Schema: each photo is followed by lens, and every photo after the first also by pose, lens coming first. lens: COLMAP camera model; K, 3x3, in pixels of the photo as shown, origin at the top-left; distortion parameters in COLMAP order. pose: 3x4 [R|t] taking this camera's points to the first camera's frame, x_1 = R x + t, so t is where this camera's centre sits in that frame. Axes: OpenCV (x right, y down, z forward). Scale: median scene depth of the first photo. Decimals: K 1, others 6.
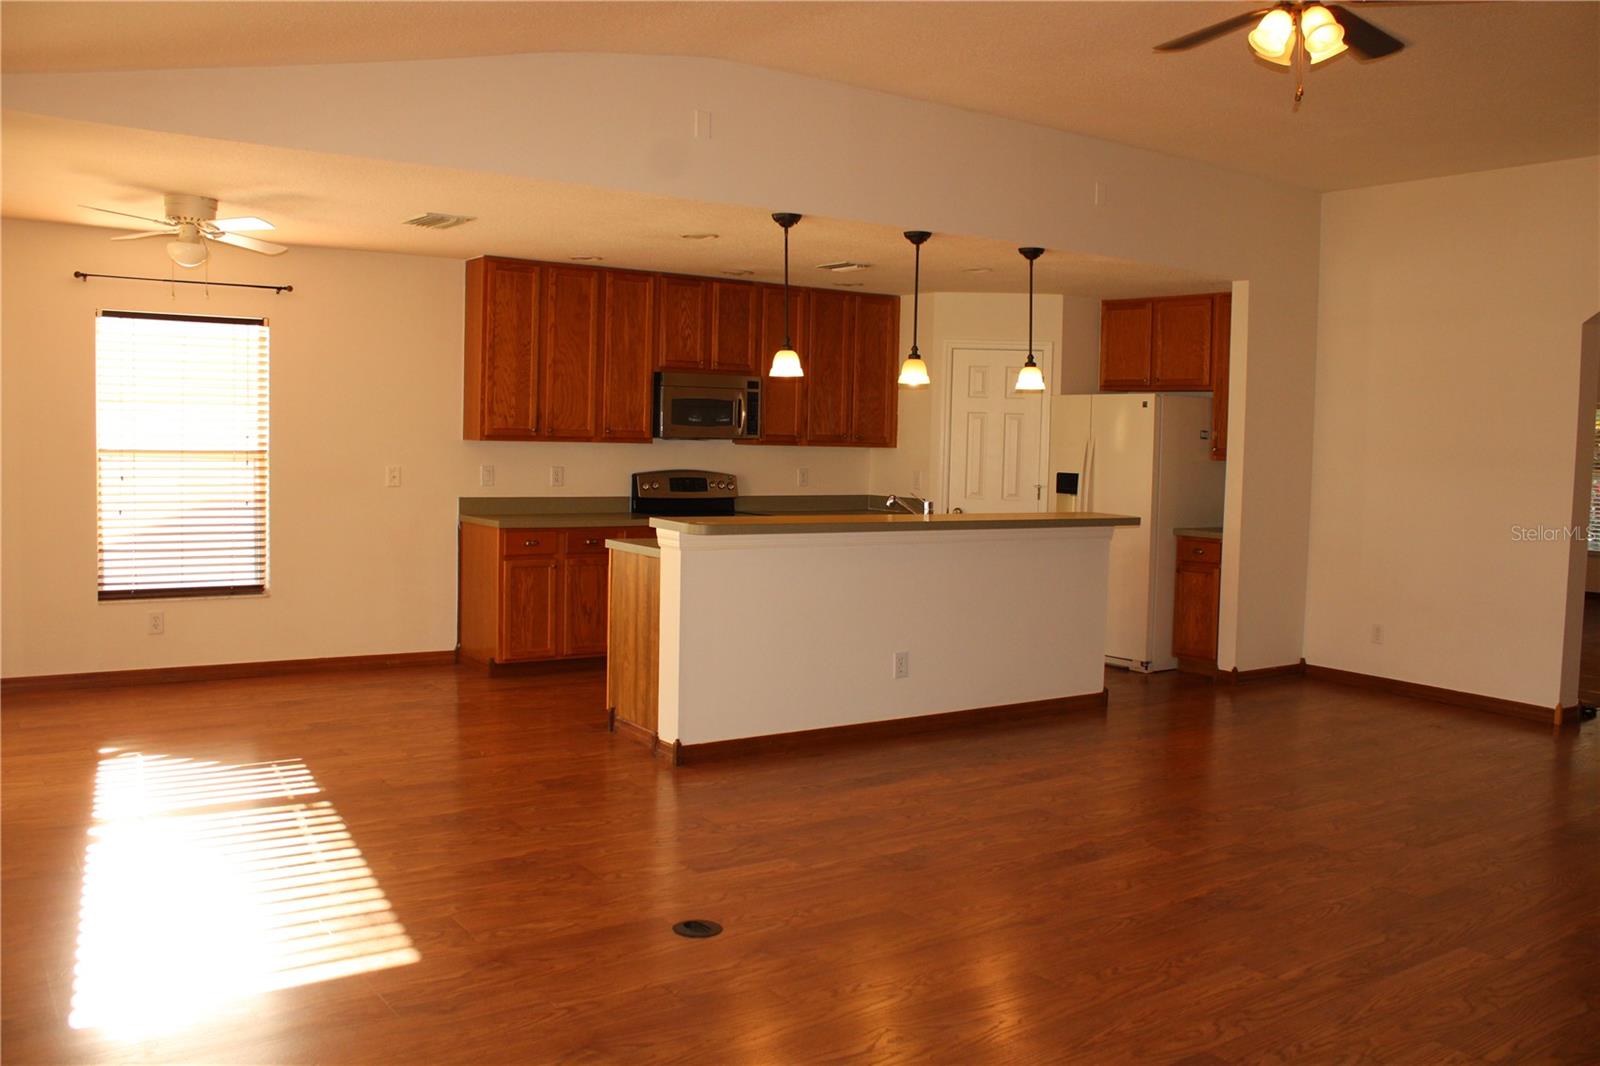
lens RADIAL K [[1347.7, 0, 817.7], [0, 1347.7, 513.9], [0, 0, 1]] dist [-0.164358, 0.145562]
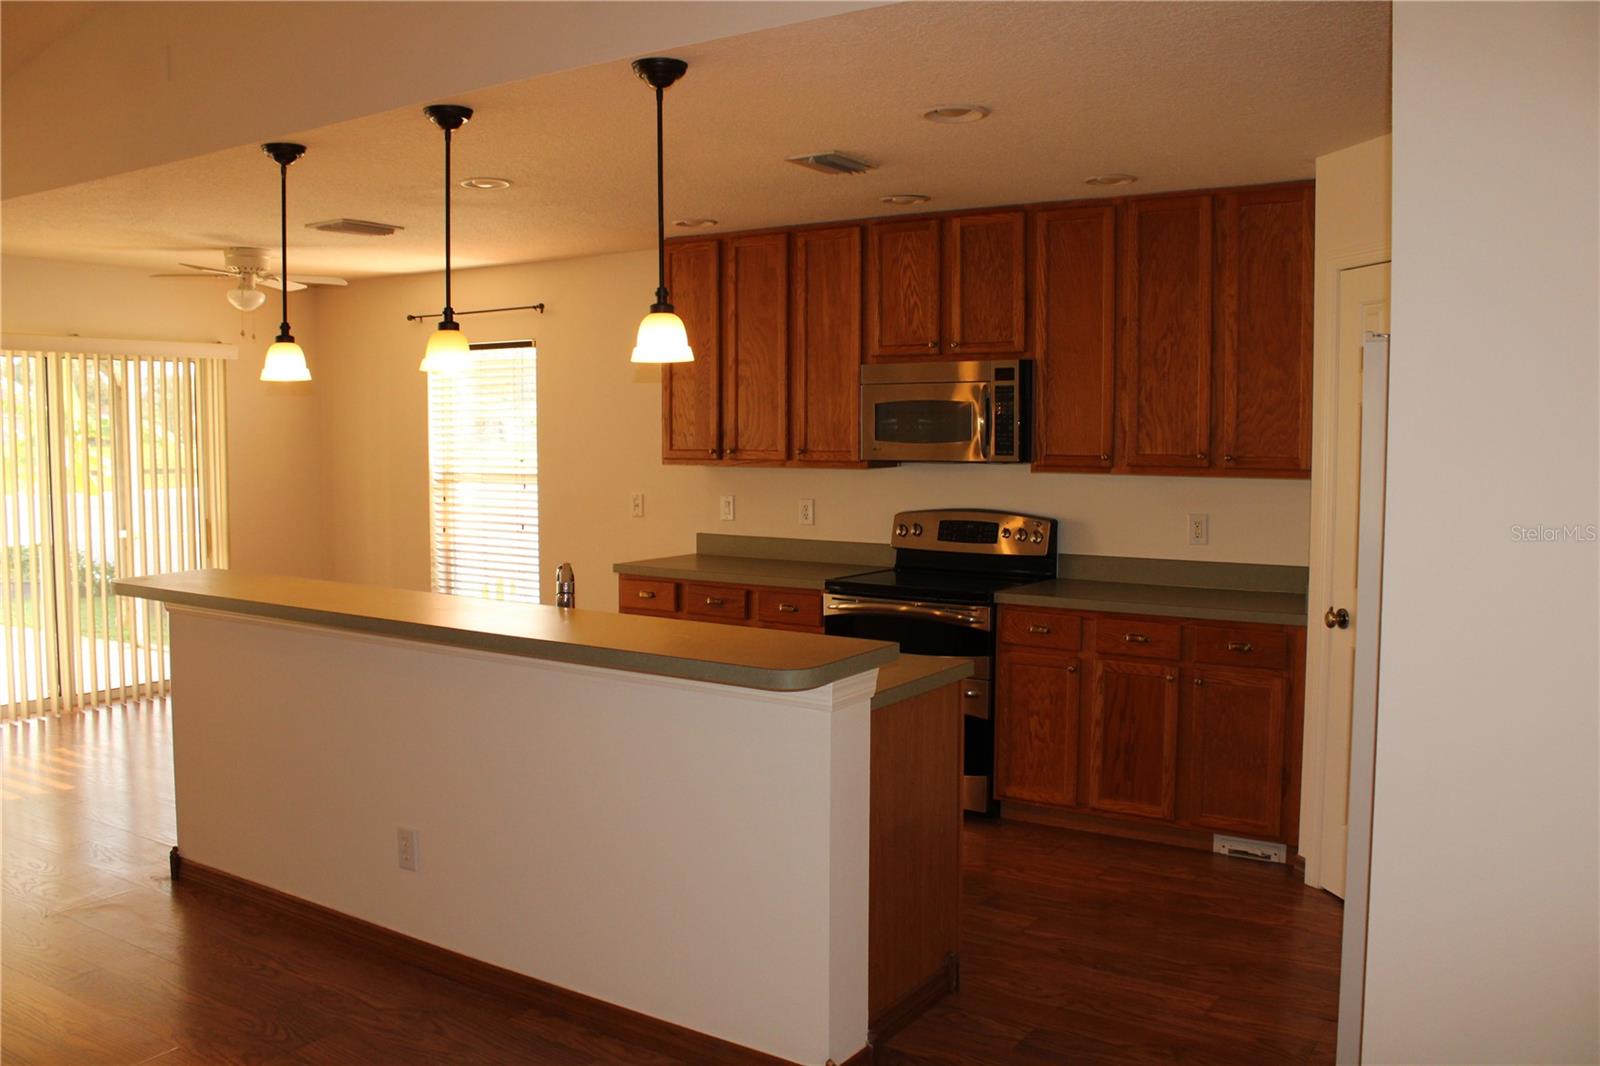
lens RADIAL K [[1347.7, 0, 809.0], [0, 1347.7, 514.8], [0, 0, 1]] dist [-0.164358, 0.145562]
pose [[0.361777, 0.037674, -0.931503, 0.548788], [-0.044384, 0.998746, 0.023156, -0.047362], [0.931207, 0.032967, 0.362996, 0.781903]]
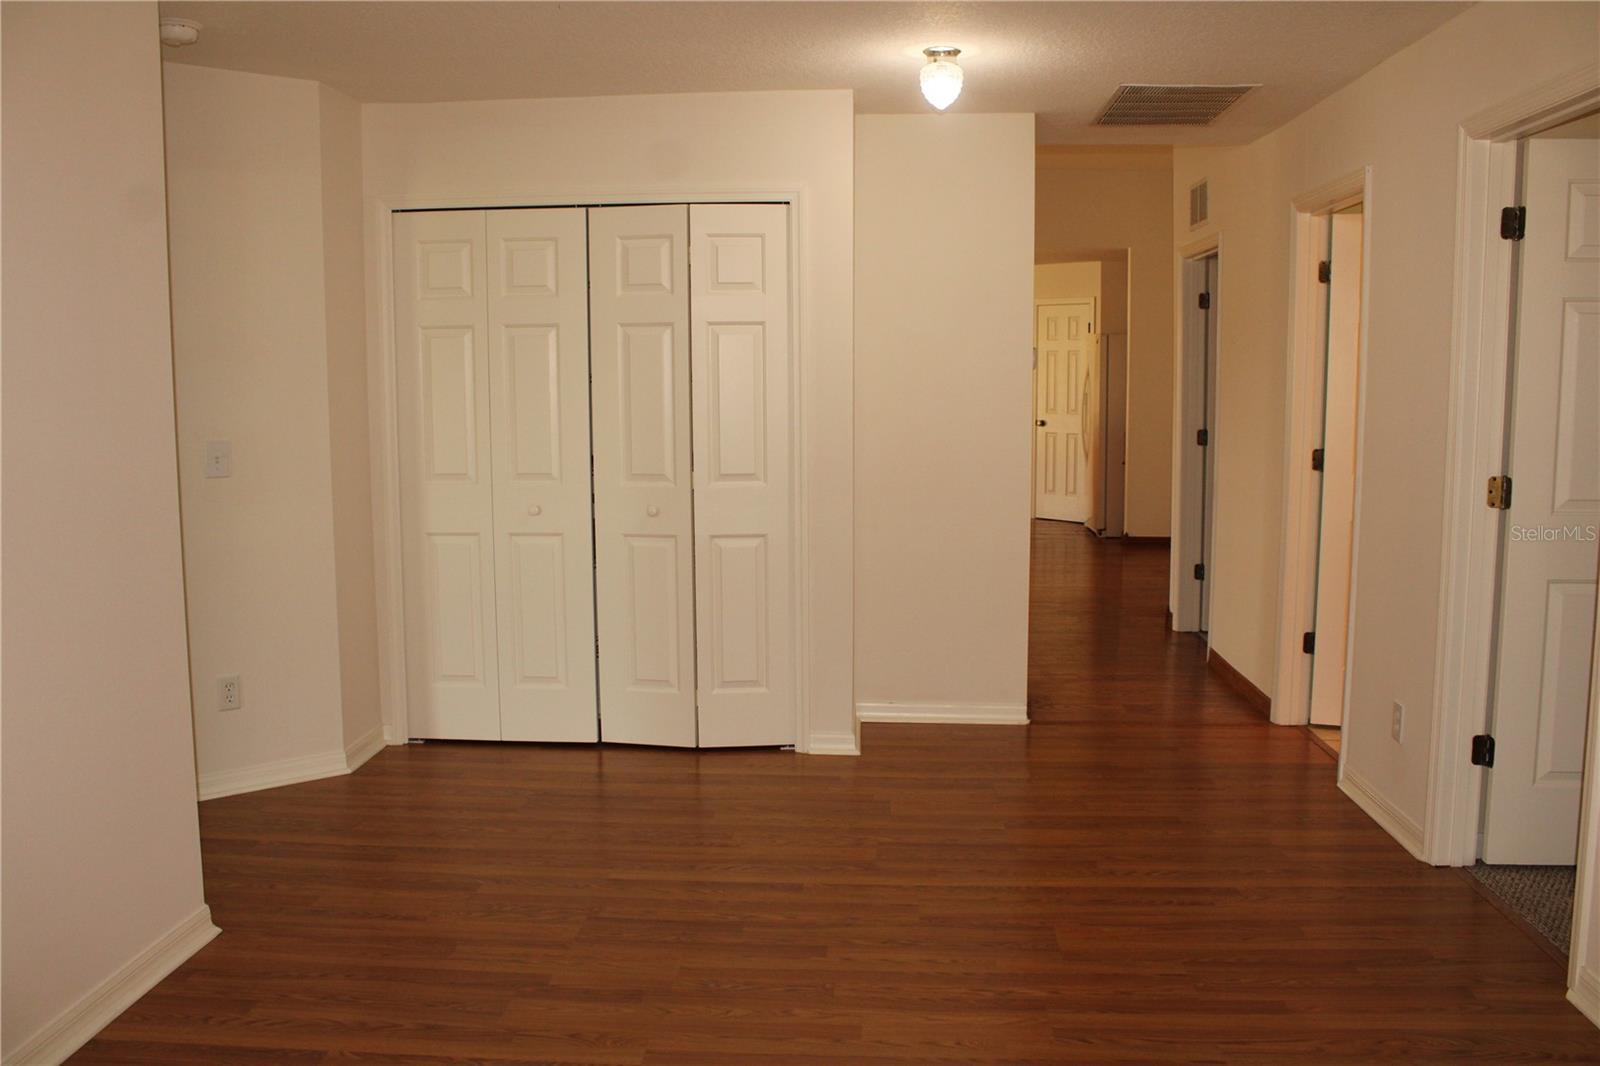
lens RADIAL K [[1347.7, 0, 800.1], [0, 1347.7, 534.5], [0, 0, 1]] dist [-0.164358, 0.145562]
pose [[0.779748, 0.047678, -0.624275, 0.925528], [-0.011871, 0.998043, 0.061397, 0.037850], [0.625981, -0.040464, 0.778788, -0.287400]]
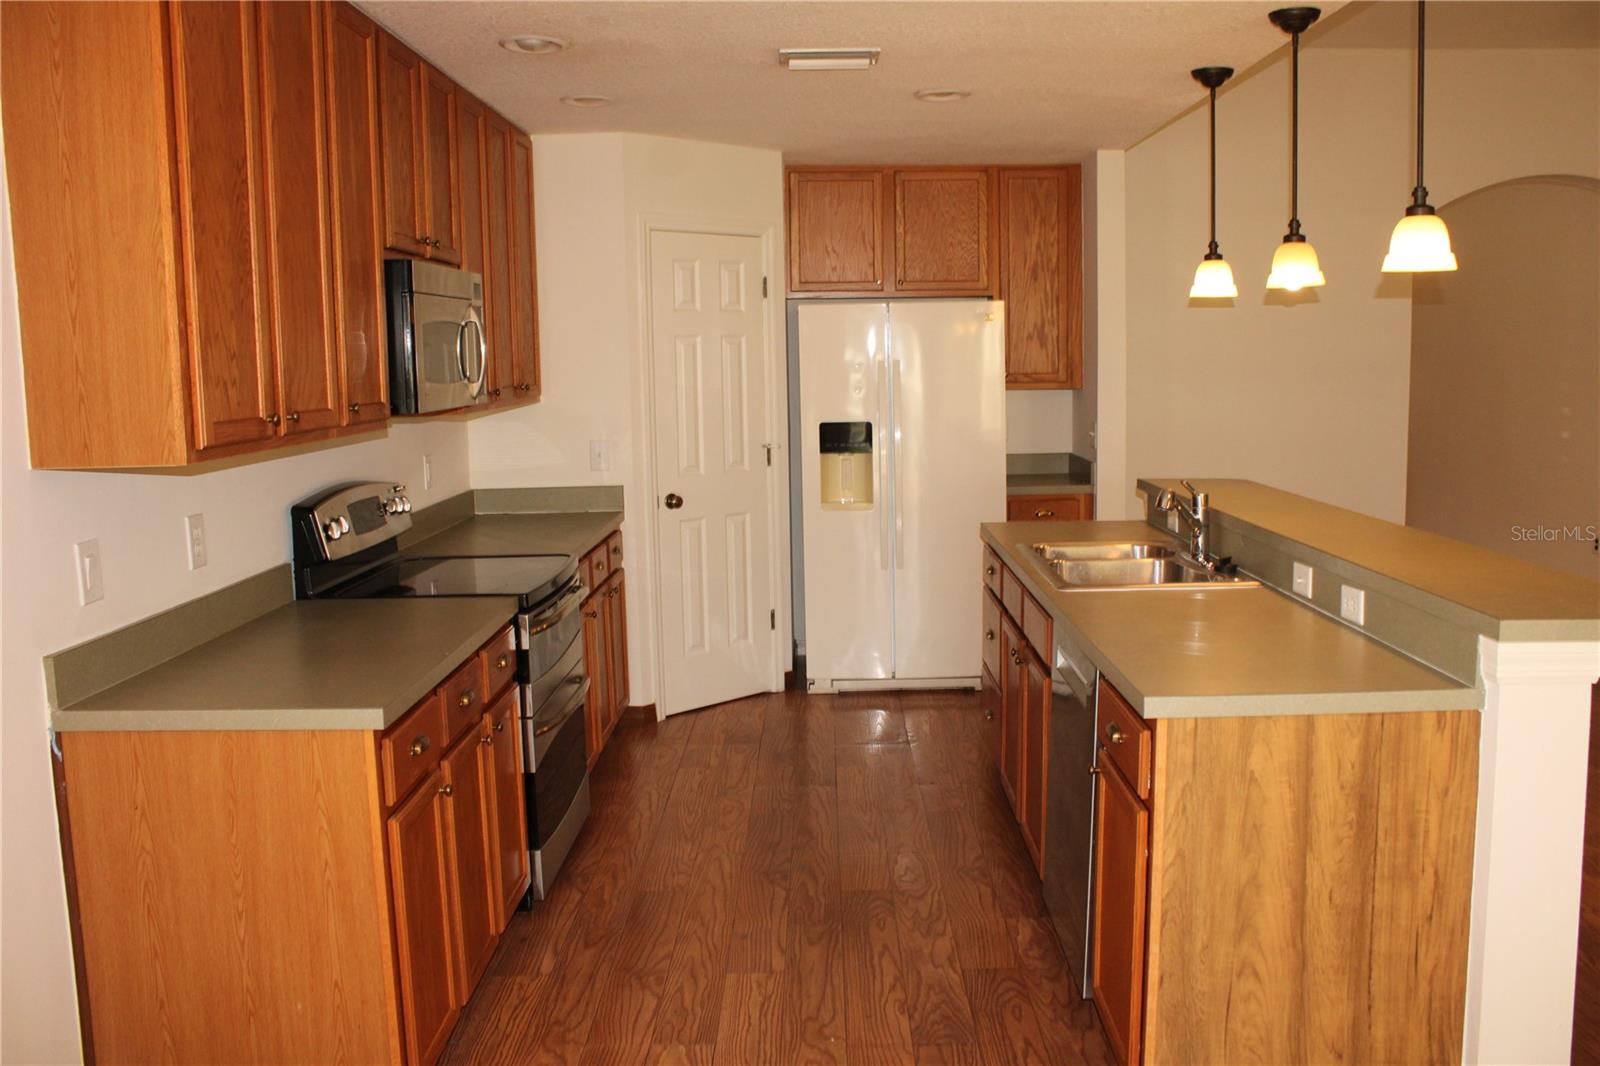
lens RADIAL K [[1347.7, 0, 816.4], [0, 1347.7, 519.9], [0, 0, 1]] dist [-0.164358, 0.145562]
pose [[0.581506, -0.135214, 0.802227, -0.412070], [0.079293, 0.990816, 0.109524, -0.064232], [-0.809669, -0.000078, 0.586887, 0.700010]]
